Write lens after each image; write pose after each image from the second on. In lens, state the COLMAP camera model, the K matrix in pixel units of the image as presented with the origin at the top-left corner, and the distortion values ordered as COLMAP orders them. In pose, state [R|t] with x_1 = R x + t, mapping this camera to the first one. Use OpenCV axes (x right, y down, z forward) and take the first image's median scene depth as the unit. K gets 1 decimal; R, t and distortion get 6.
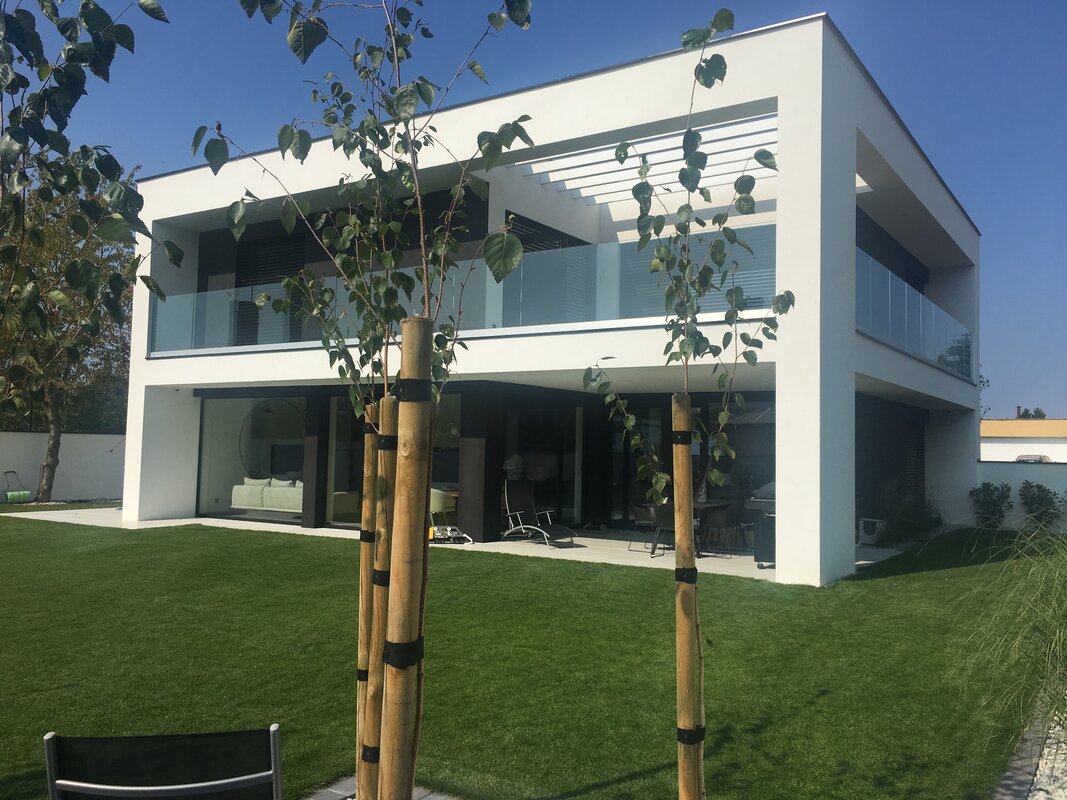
lens RADIAL K [[901.2, 0, 533.5], [0, 901.2, 400.0], [0, 0, 1]] dist [0.003994, 0.007046]
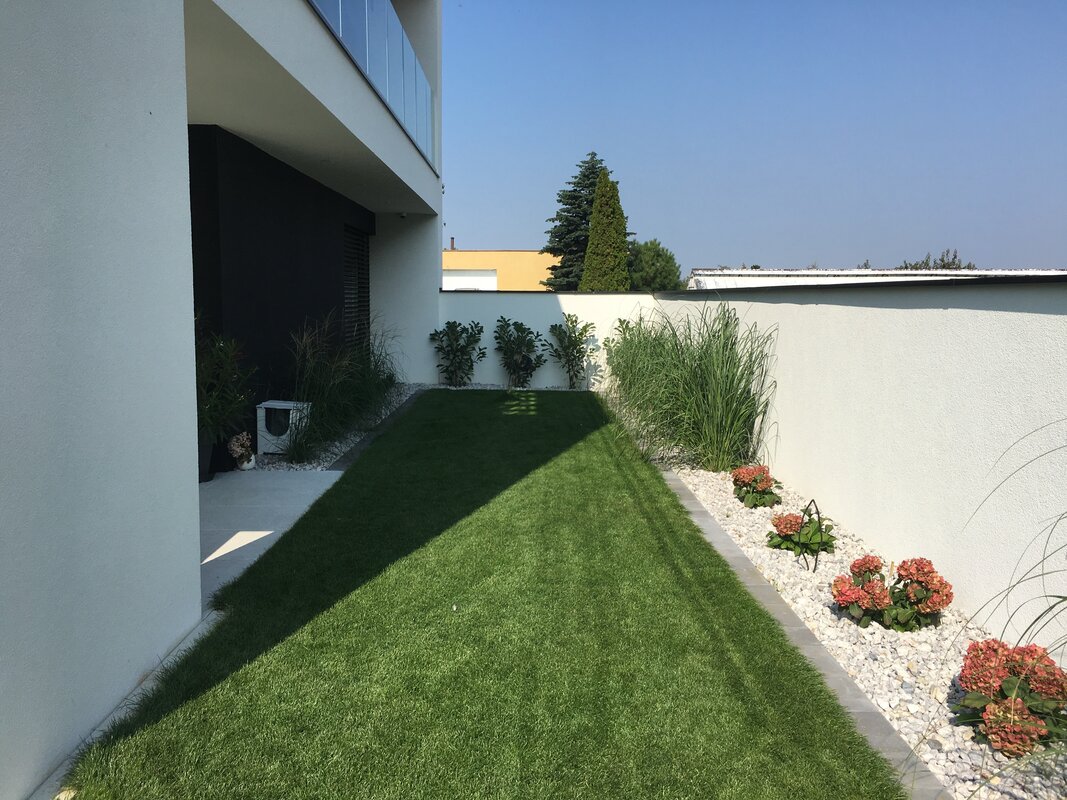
lens RADIAL K [[902.7, 0, 530.3], [0, 902.7, 398.3], [0, 0, 1]] dist [0.007461, -0.011600]
pose [[0.828500, -0.078060, 0.554522, 0.416006], [-0.020626, 0.985311, 0.169519, 0.078975], [-0.559610, -0.151884, 0.814720, 1.007347]]
